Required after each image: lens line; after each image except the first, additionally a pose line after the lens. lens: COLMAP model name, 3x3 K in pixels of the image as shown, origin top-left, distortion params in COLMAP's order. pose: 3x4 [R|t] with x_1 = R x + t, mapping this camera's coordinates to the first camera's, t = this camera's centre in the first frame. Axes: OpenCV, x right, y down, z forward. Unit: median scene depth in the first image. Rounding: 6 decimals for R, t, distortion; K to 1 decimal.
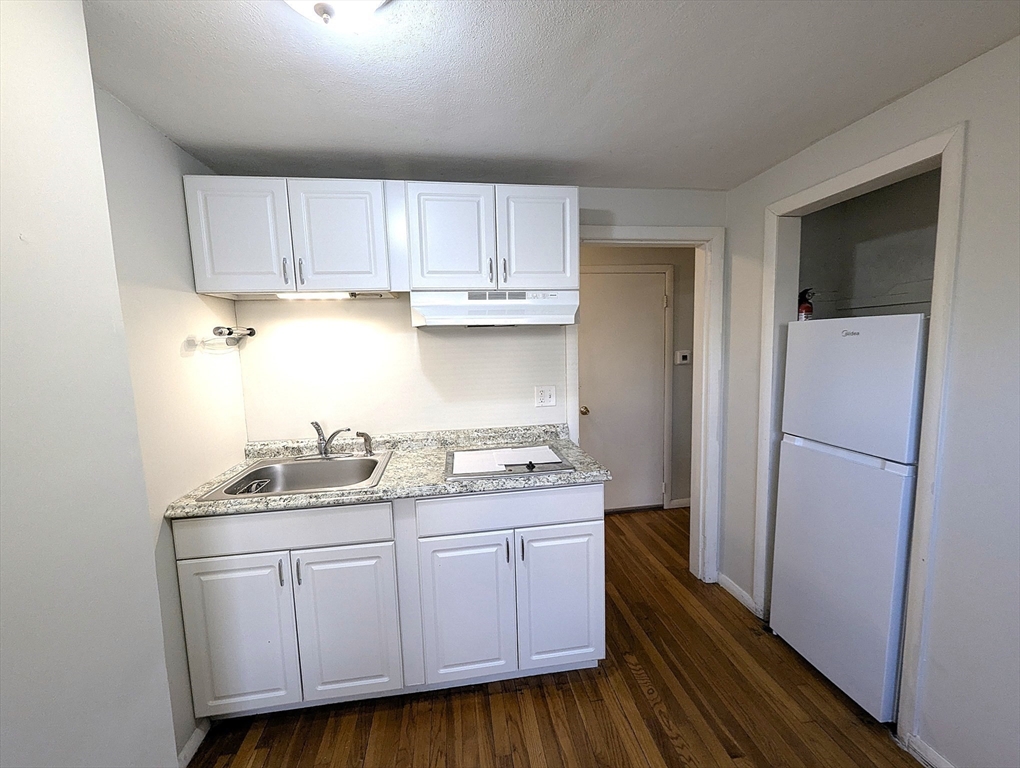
lens RADIAL K [[424.5, 0, 508.9], [0, 424.5, 382.8], [0, 0, 1]] dist [-0.000088, 0.000051]
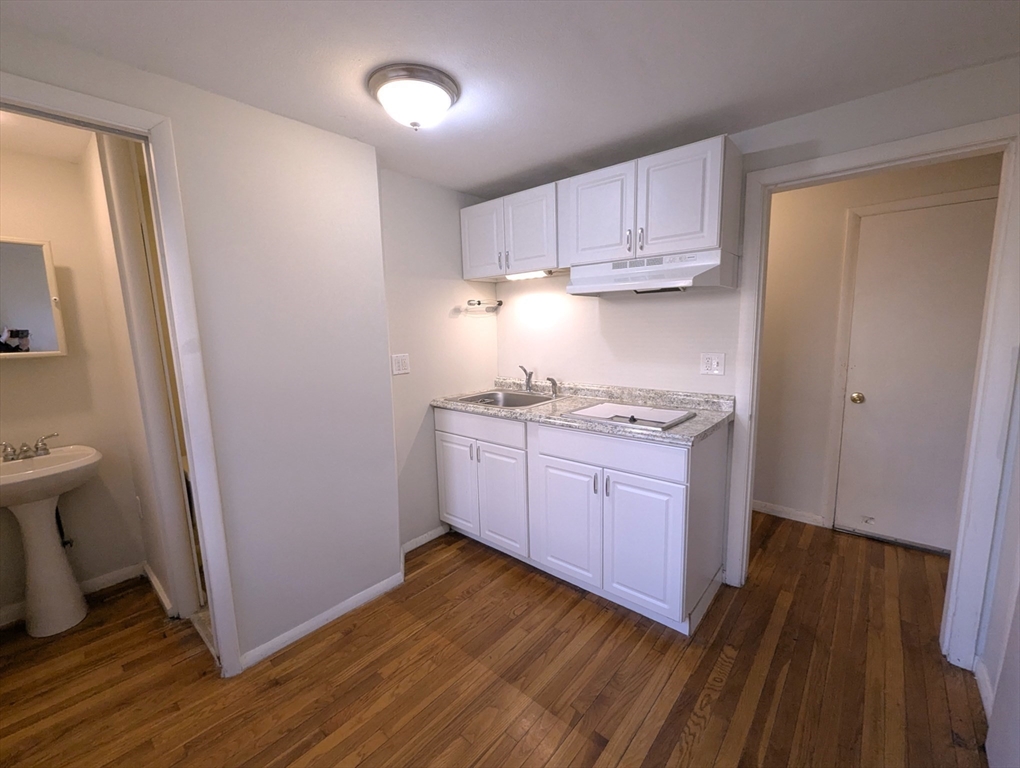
lens RADIAL K [[424.5, 0, 508.9], [0, 424.5, 382.8], [0, 0, 1]] dist [-0.000088, 0.000051]
pose [[0.648762, 0.115800, -0.752129, 0.633751], [-0.070336, 0.993248, 0.092255, 0.021727], [0.757734, -0.006950, 0.652526, 0.042504]]
